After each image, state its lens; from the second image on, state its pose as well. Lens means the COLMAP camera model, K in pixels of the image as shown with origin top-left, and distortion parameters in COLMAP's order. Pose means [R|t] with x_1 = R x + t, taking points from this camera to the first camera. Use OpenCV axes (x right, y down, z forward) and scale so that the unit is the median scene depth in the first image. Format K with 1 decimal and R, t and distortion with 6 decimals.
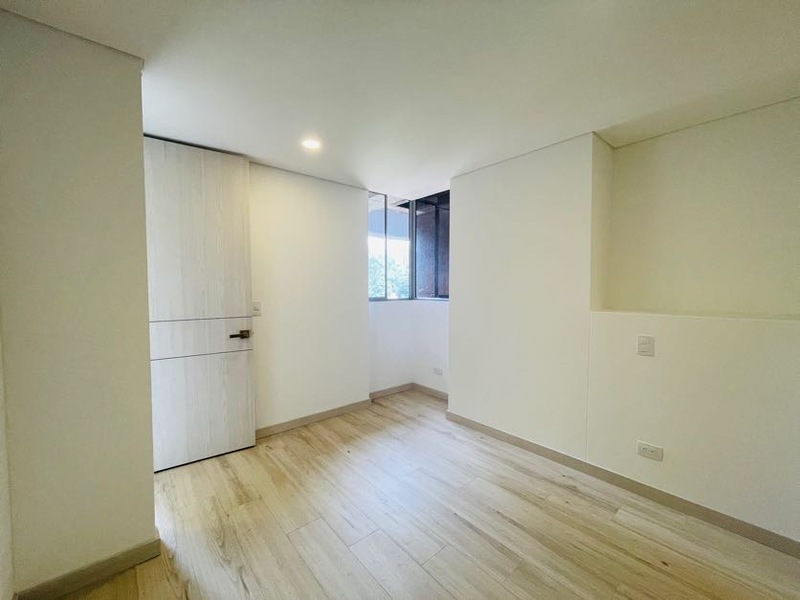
lens RADIAL K [[326.2, 0, 397.4], [0, 326.2, 298.0], [0, 0, 1]] dist [0.002656, 0.000370]
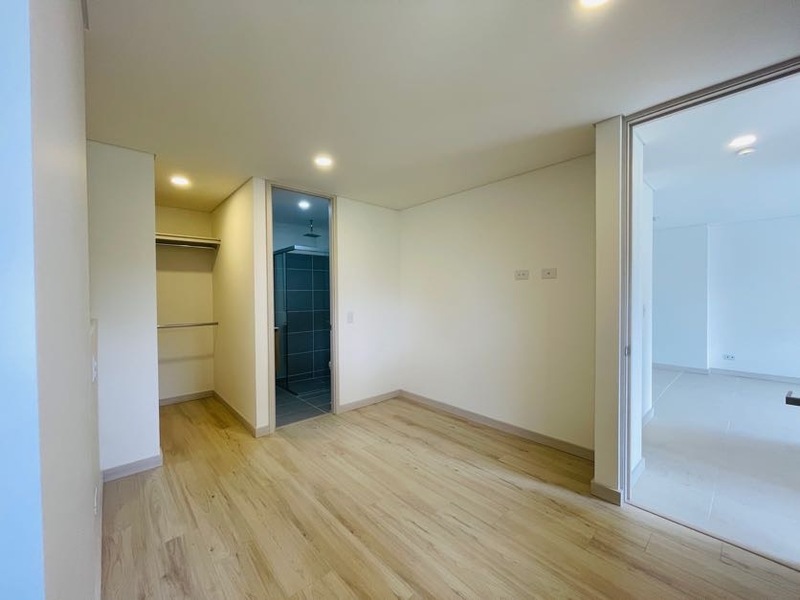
lens RADIAL K [[326.2, 0, 397.4], [0, 326.2, 298.0], [0, 0, 1]] dist [0.002656, 0.000370]
pose [[-0.999643, 0.014099, -0.022701, 0.049820], [0.013079, 0.998925, 0.044464, -0.046550], [0.023304, 0.044151, -0.998753, 1.678375]]
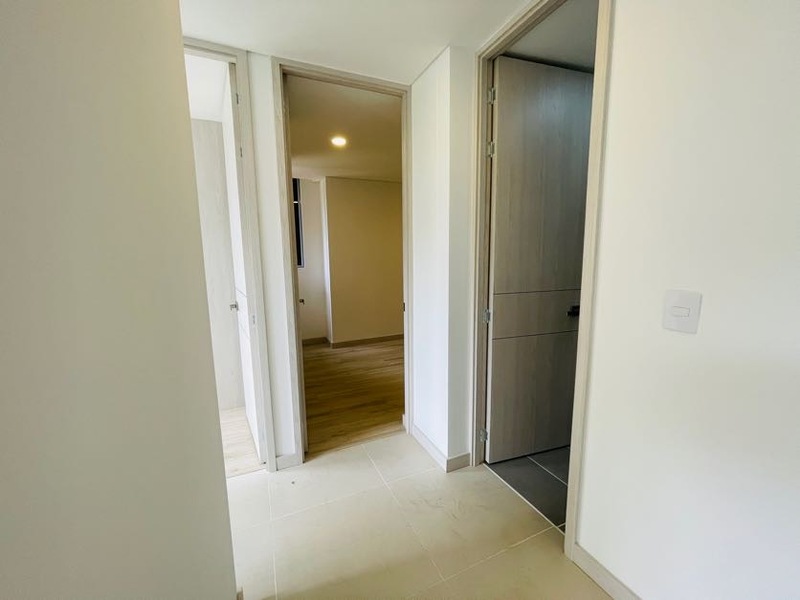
lens RADIAL K [[326.2, 0, 397.4], [0, 326.2, 298.0], [0, 0, 1]] dist [0.002656, 0.000370]
pose [[0.268339, -0.126654, 0.954962, -1.699816], [0.040202, 0.991928, 0.120260, -0.027670], [-0.962485, 0.006121, 0.271265, 0.488116]]
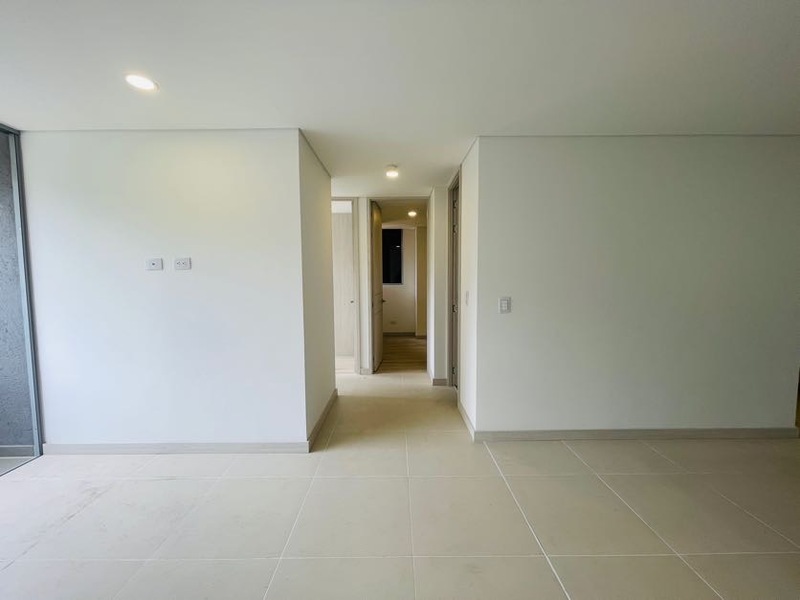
lens RADIAL K [[326.2, 0, 397.4], [0, 326.2, 298.0], [0, 0, 1]] dist [0.002656, 0.000370]
pose [[0.638588, -0.054445, 0.767621, -2.417429], [0.031605, 0.998508, 0.044529, -0.011566], [-0.768900, -0.004175, 0.639356, -0.480780]]
